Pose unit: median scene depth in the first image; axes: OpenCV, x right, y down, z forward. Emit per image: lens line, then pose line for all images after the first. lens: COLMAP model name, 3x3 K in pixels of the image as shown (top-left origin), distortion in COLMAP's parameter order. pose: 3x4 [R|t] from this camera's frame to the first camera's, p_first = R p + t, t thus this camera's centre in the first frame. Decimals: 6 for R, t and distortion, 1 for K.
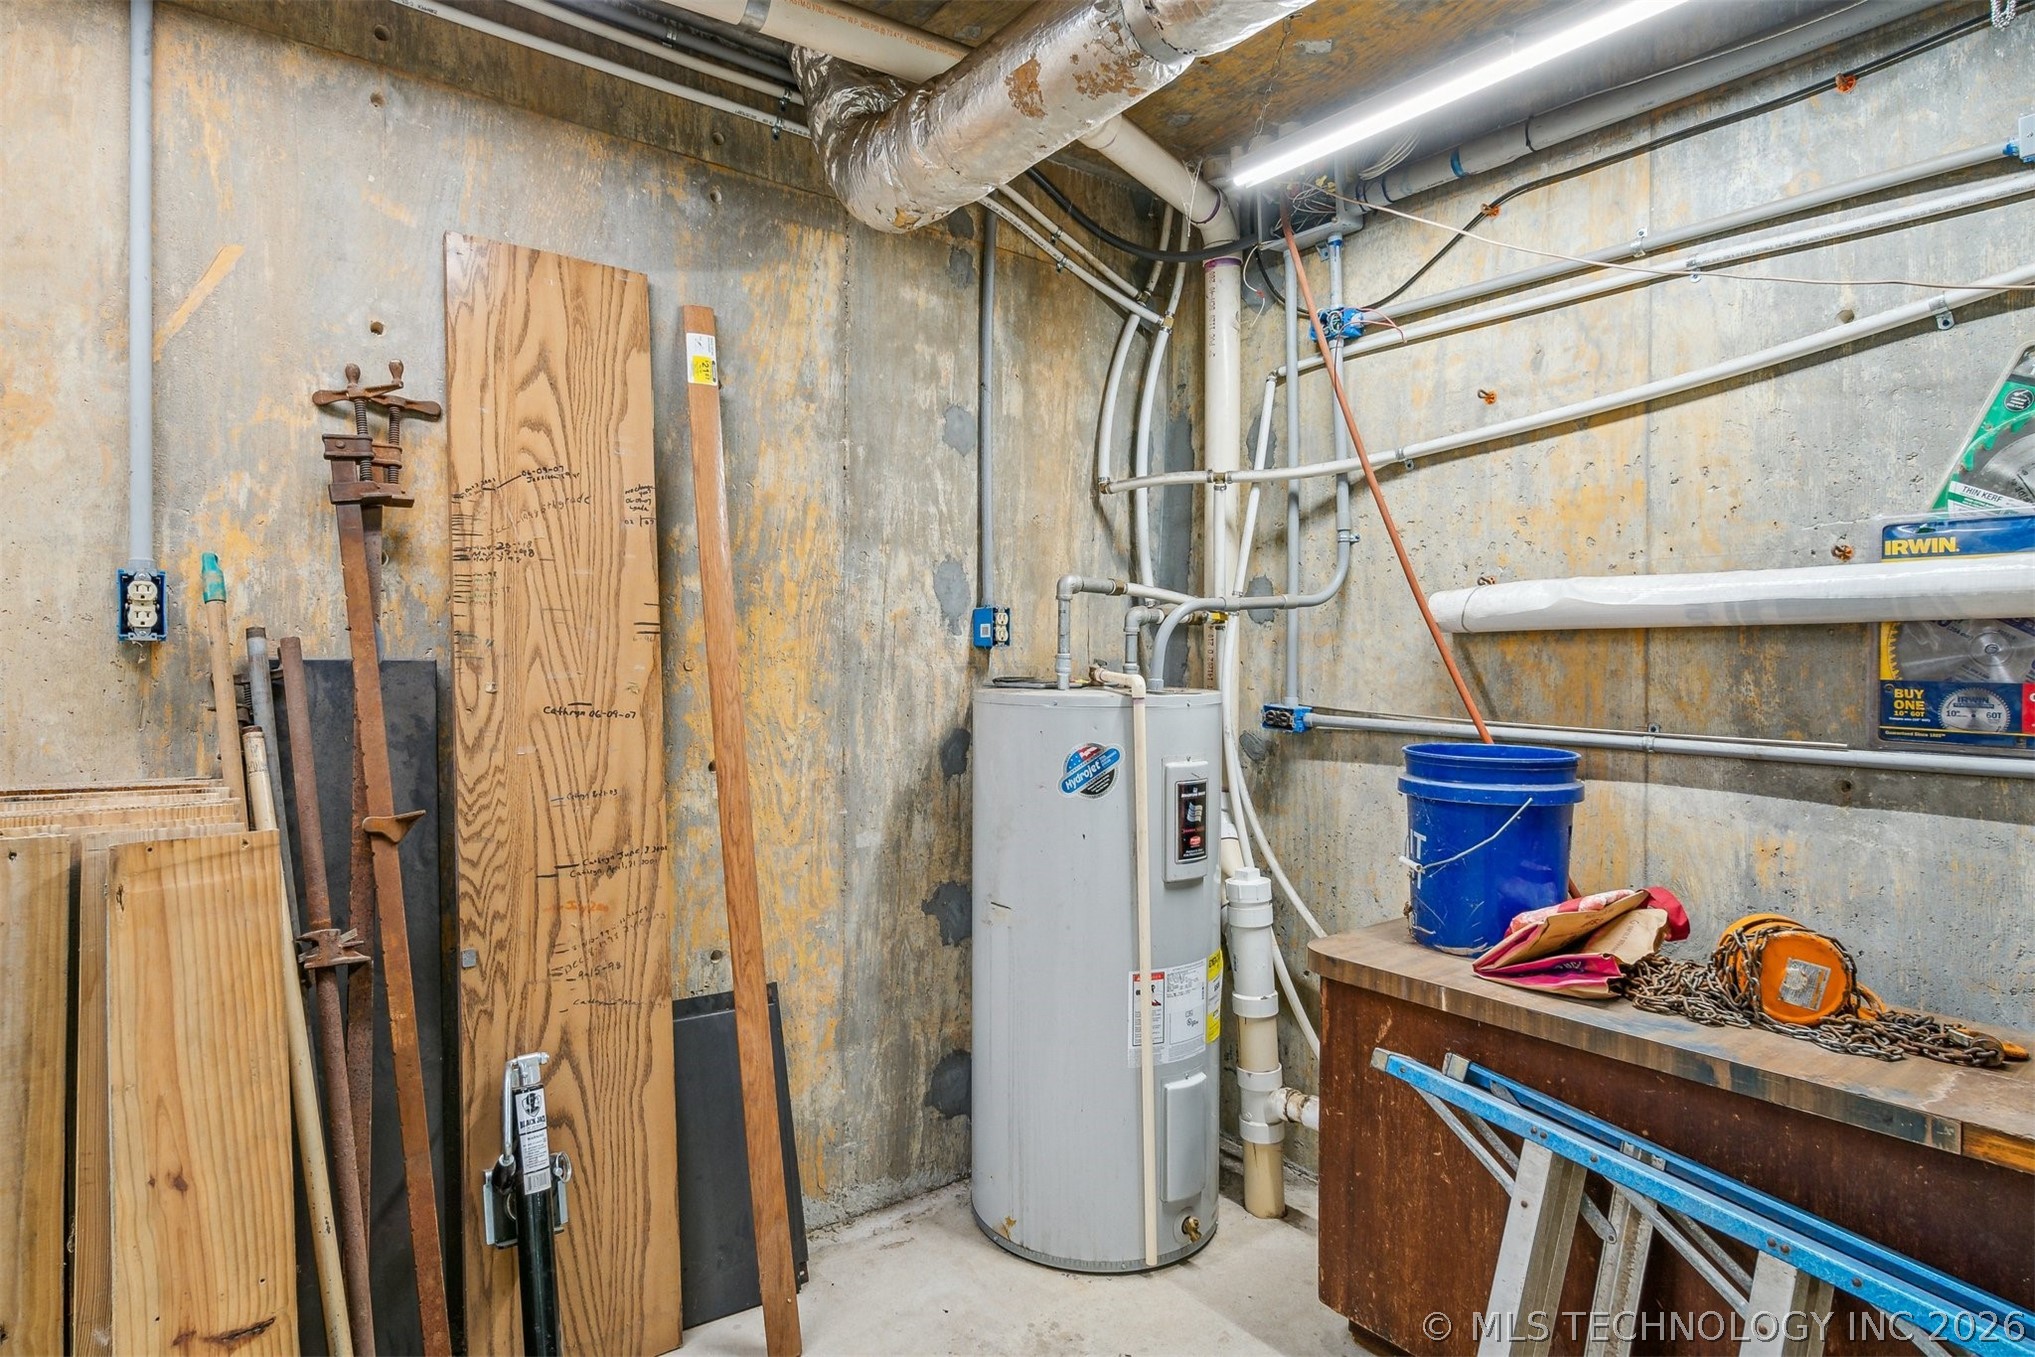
lens RADIAL K [[1123.2, 0, 1016.8], [0, 1123.2, 650.1], [0, 0, 1]] dist [-0.003012, -0.000989]
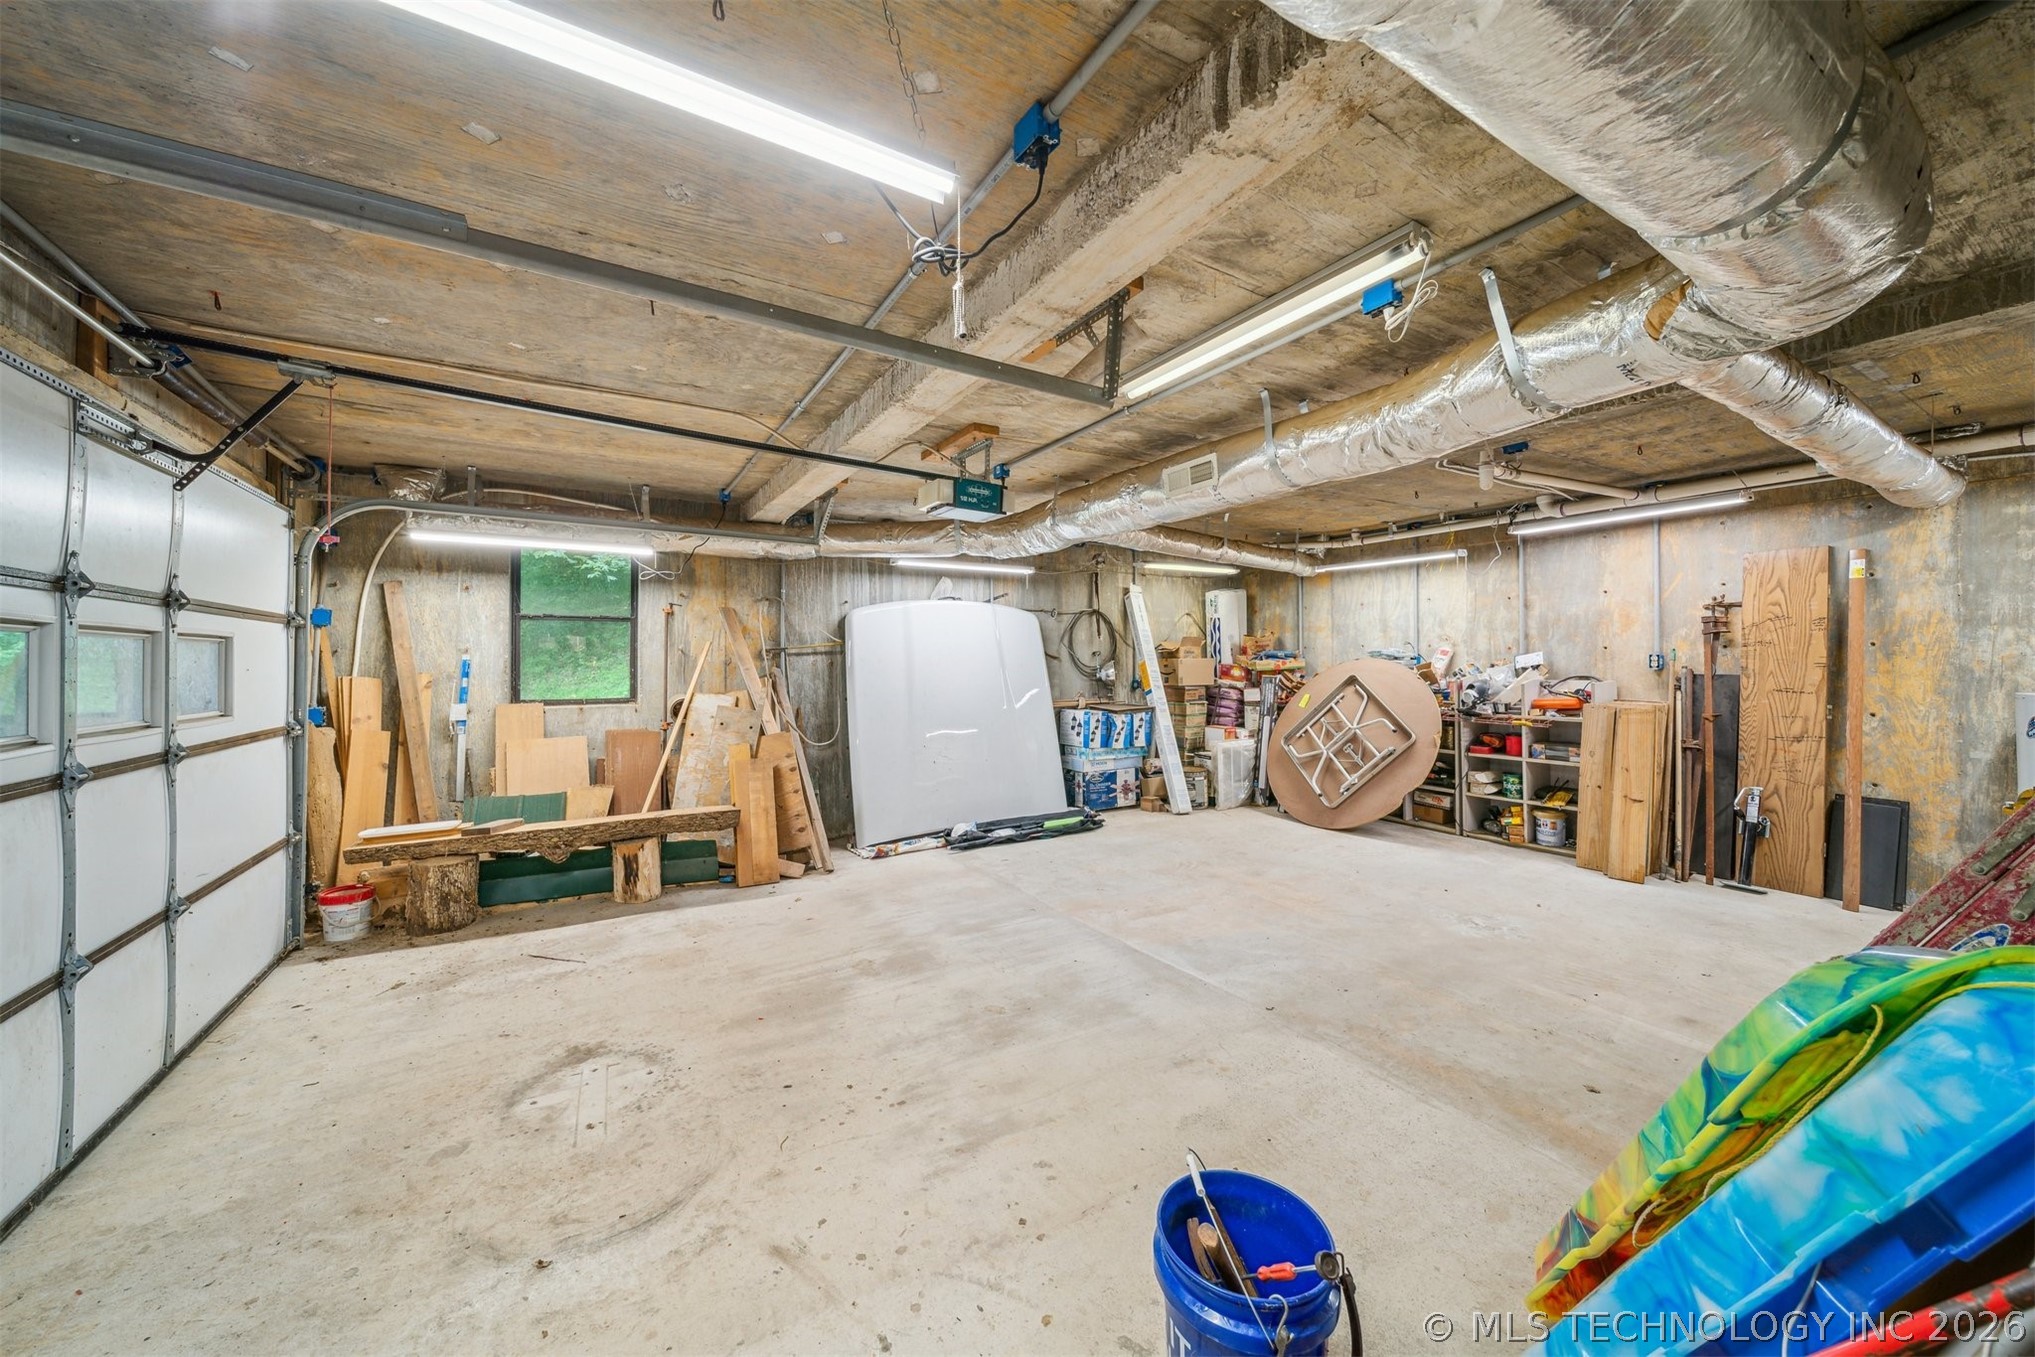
lens RADIAL K [[725.8, 0, 1010.0], [0, 725.8, 668.1], [0, 0, 1]] dist [-0.000404, -0.000134]
pose [[-0.124570, -0.000800, -0.992211, 1.696273], [0.001140, 0.999999, -0.000950, -0.010361], [0.992210, -0.001250, -0.124569, -0.834721]]
